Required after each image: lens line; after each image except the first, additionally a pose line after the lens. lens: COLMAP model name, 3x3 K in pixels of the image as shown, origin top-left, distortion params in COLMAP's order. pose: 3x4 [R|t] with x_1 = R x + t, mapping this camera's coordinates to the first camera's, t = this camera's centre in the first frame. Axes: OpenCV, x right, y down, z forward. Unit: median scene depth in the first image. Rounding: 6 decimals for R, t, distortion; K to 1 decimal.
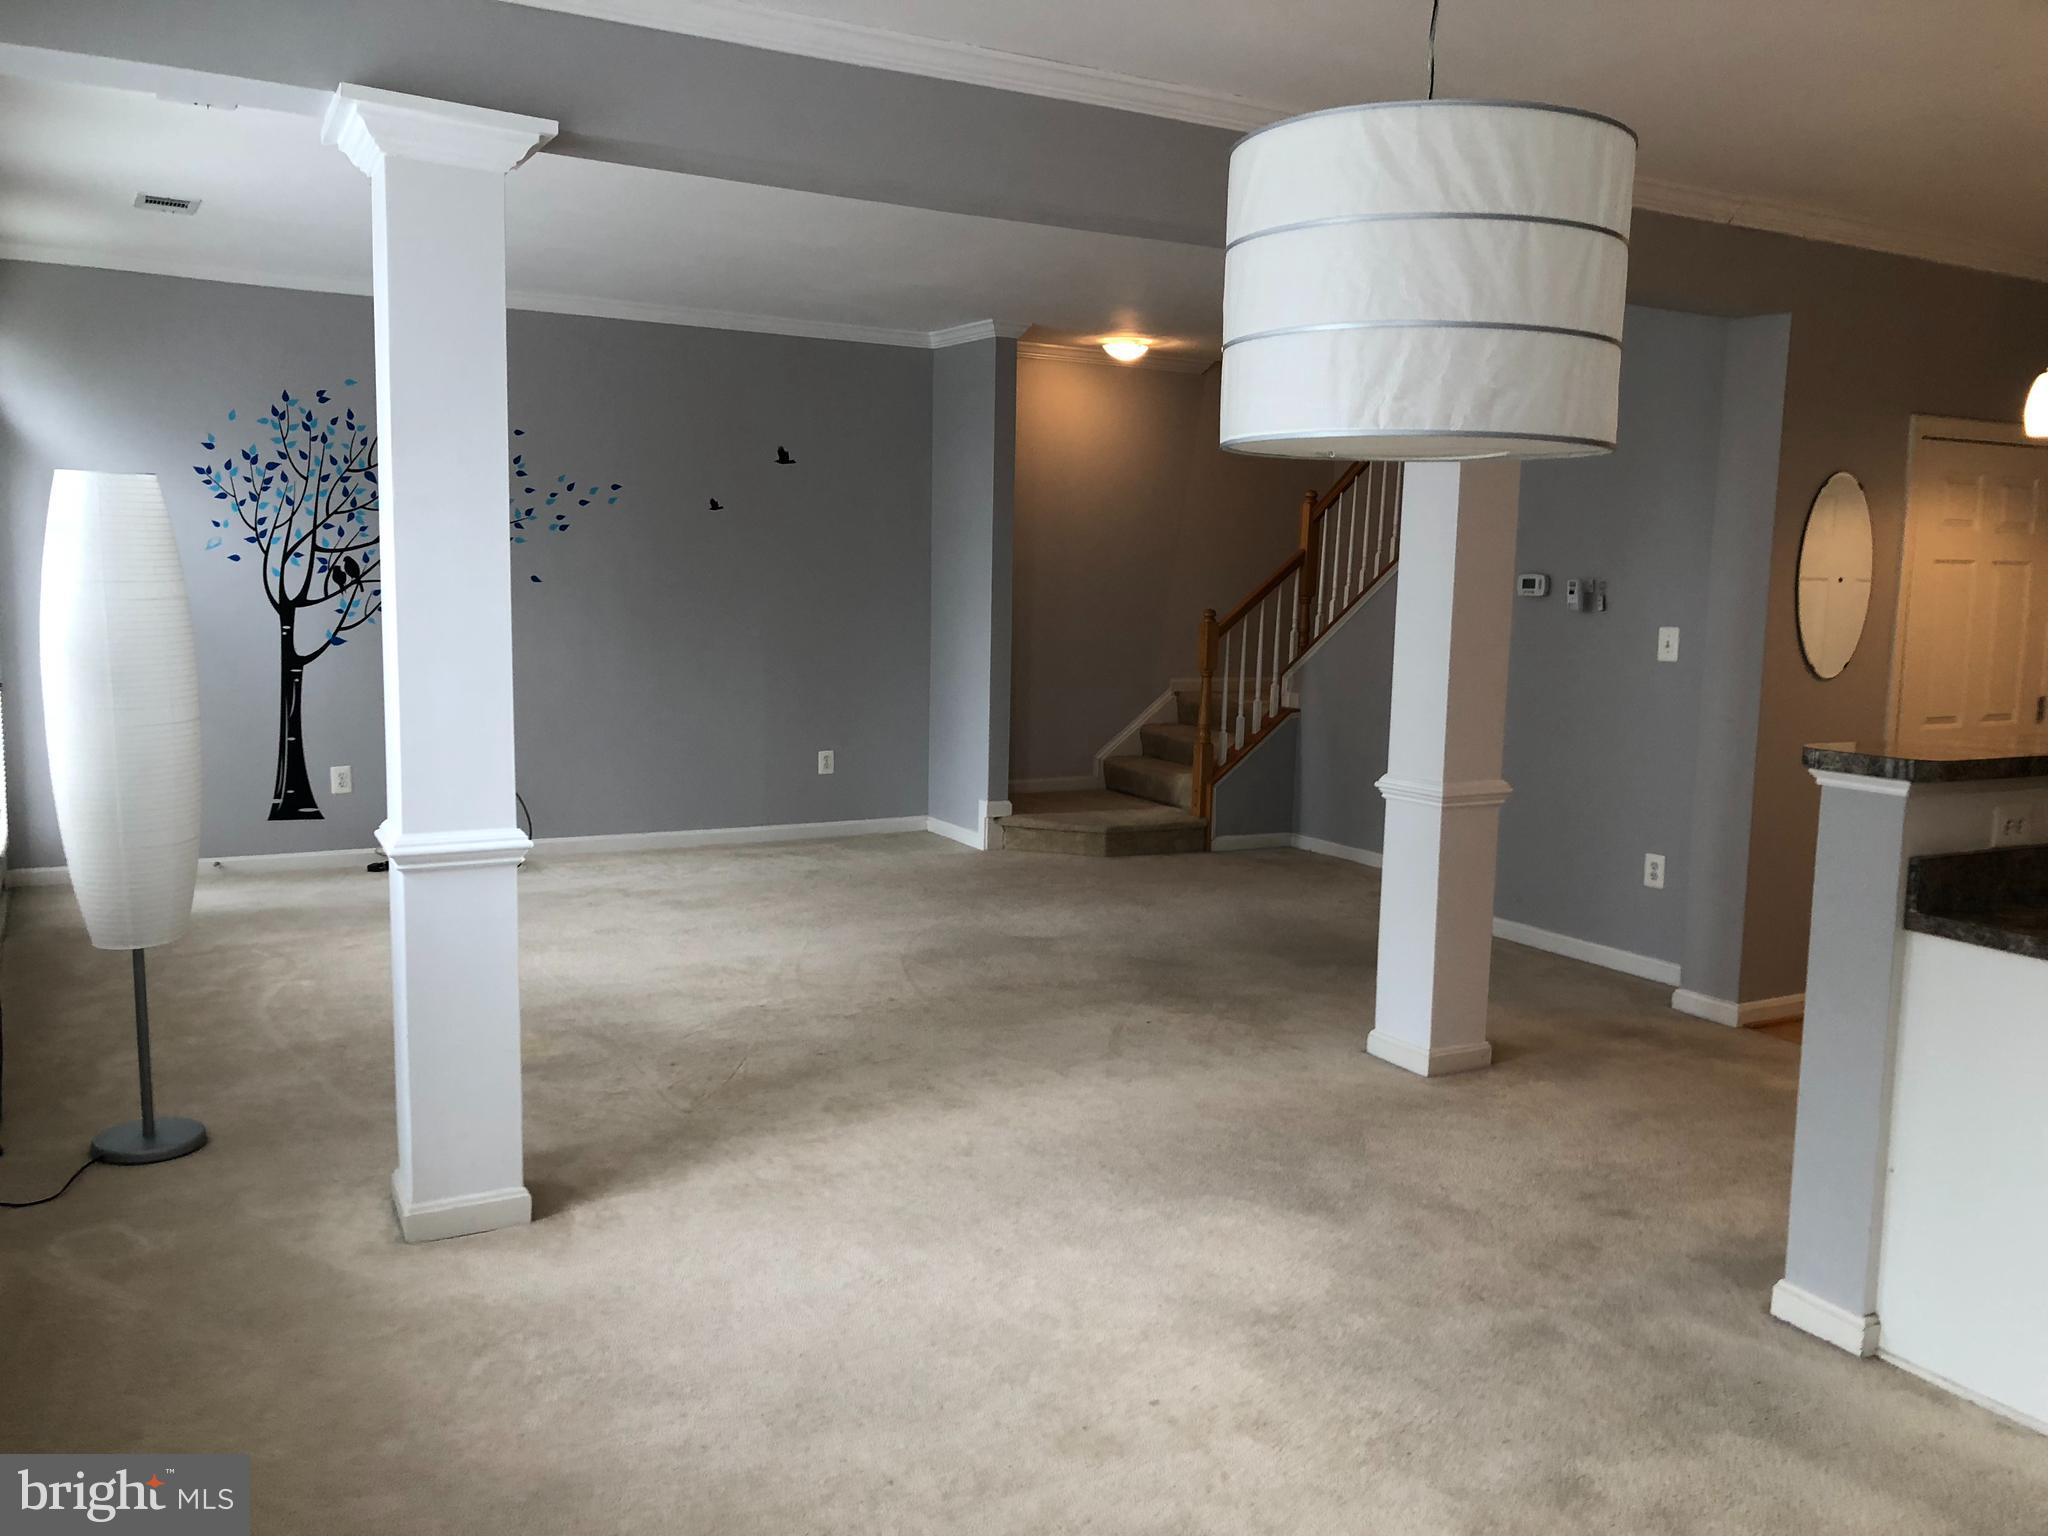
lens RADIAL K [[1698.0, 0, 1011.3], [0, 1698.0, 779.2], [0, 0, 1]] dist [-0.010128, 0.007024]
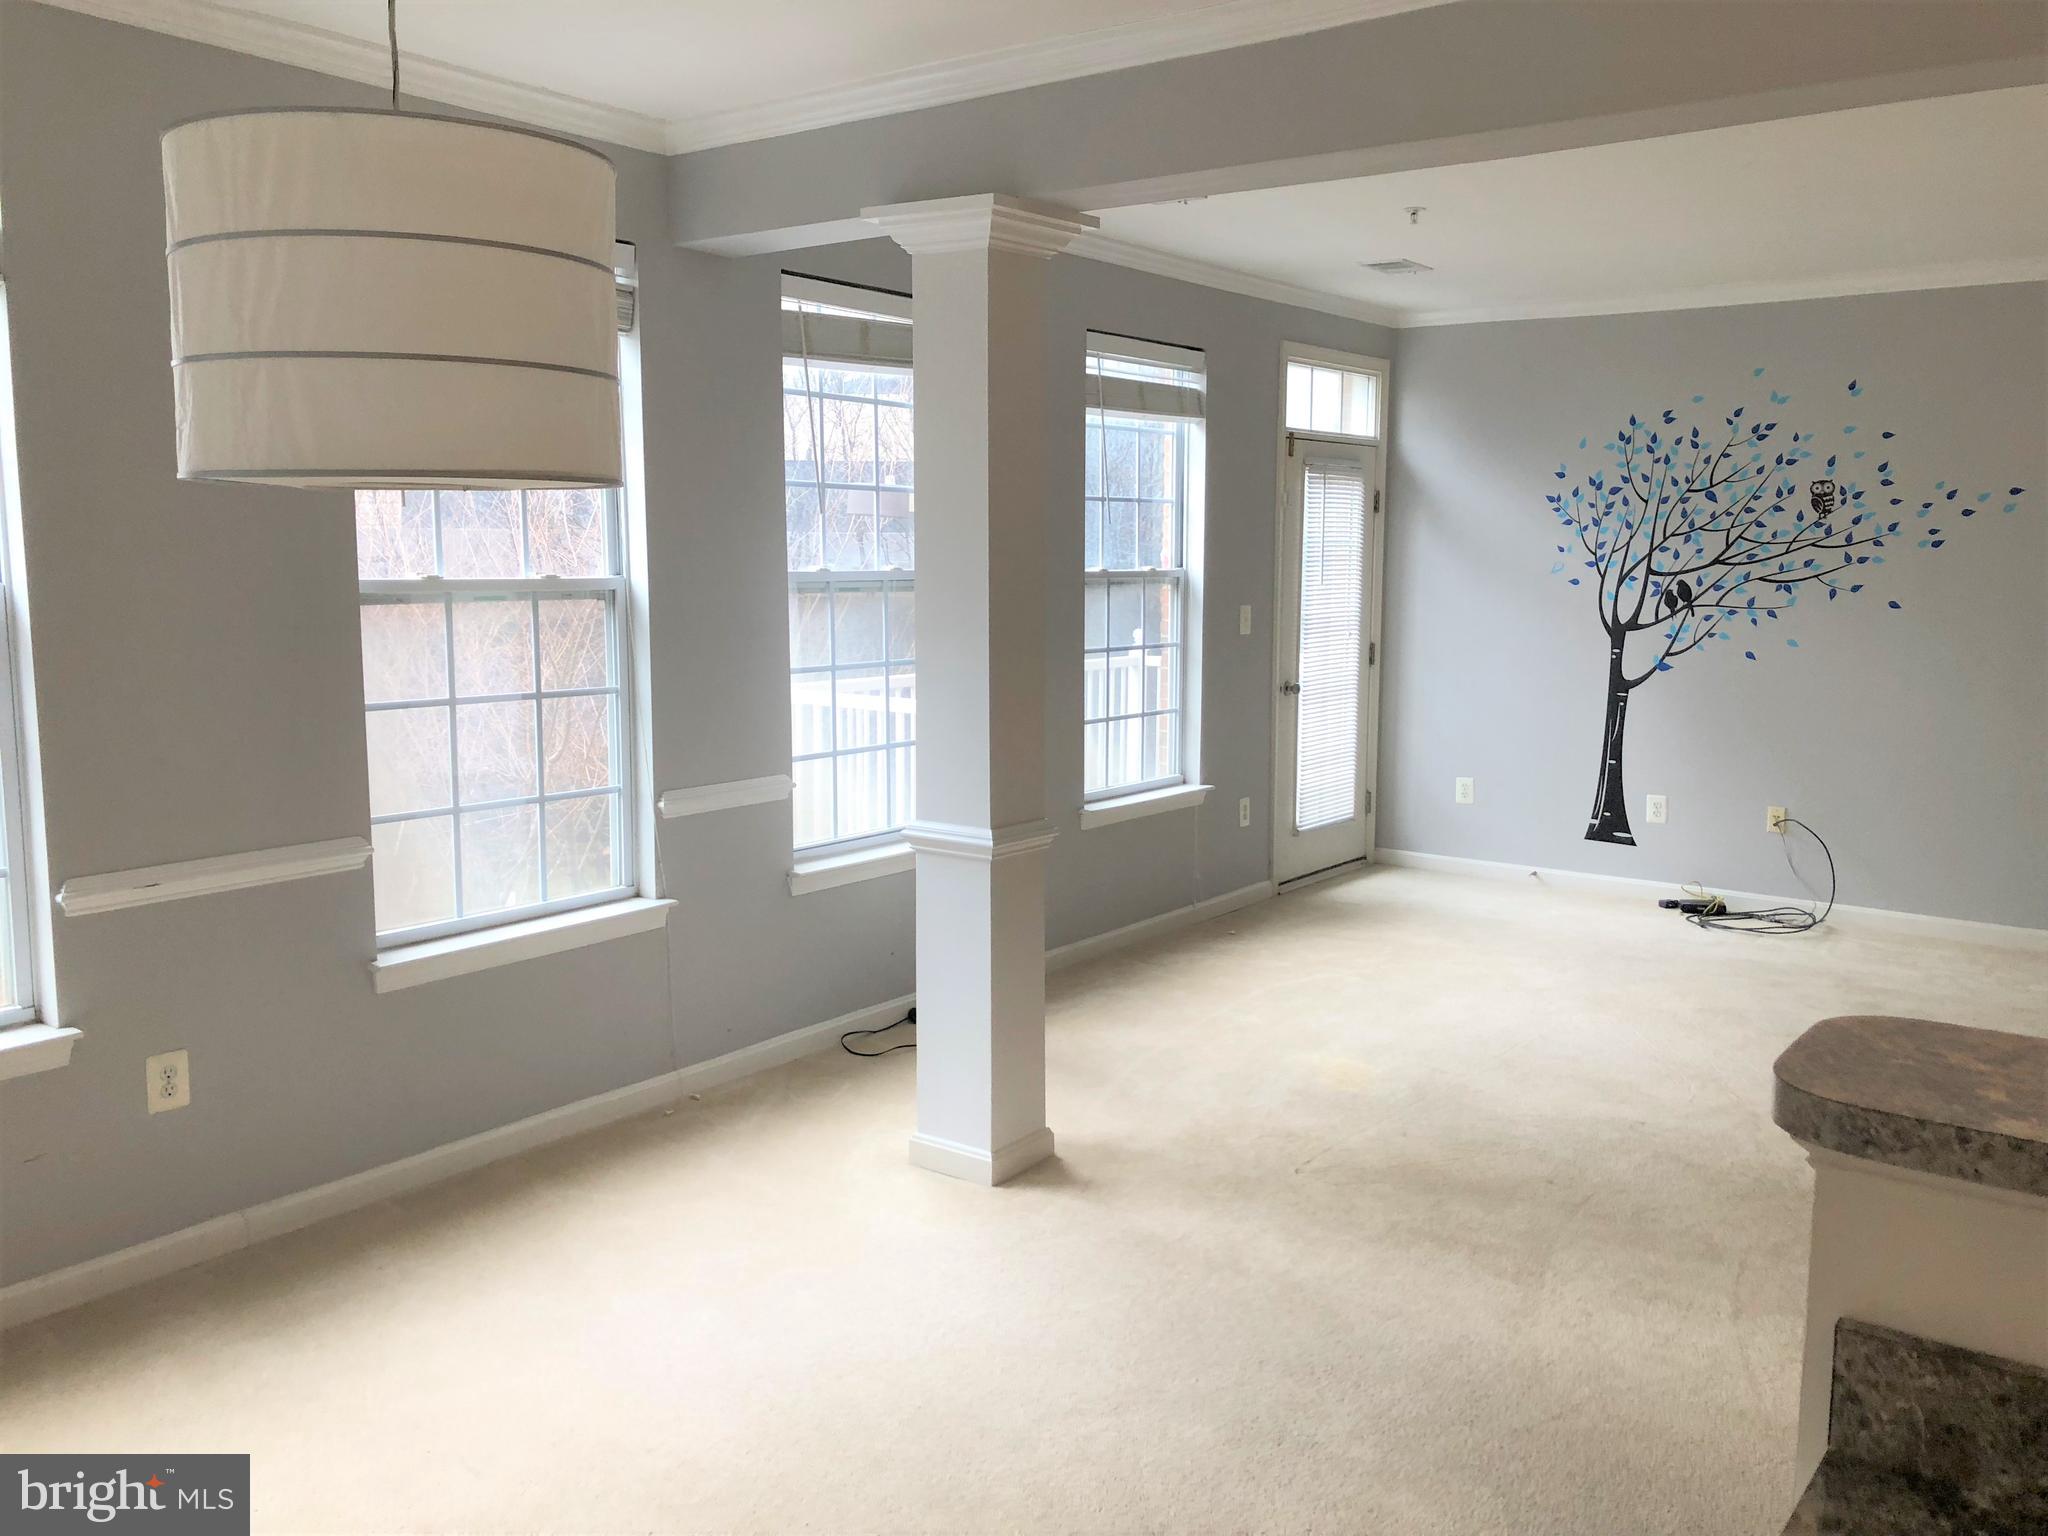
lens RADIAL K [[1698.0, 0, 1012.7], [0, 1698.0, 756.3], [0, 0, 1]] dist [-0.010128, 0.007024]
pose [[0.361212, 0.092346, -0.927900, 0.379496], [-0.114355, 0.991960, 0.054205, -0.041145], [0.925445, 0.086531, 0.368868, 0.304555]]
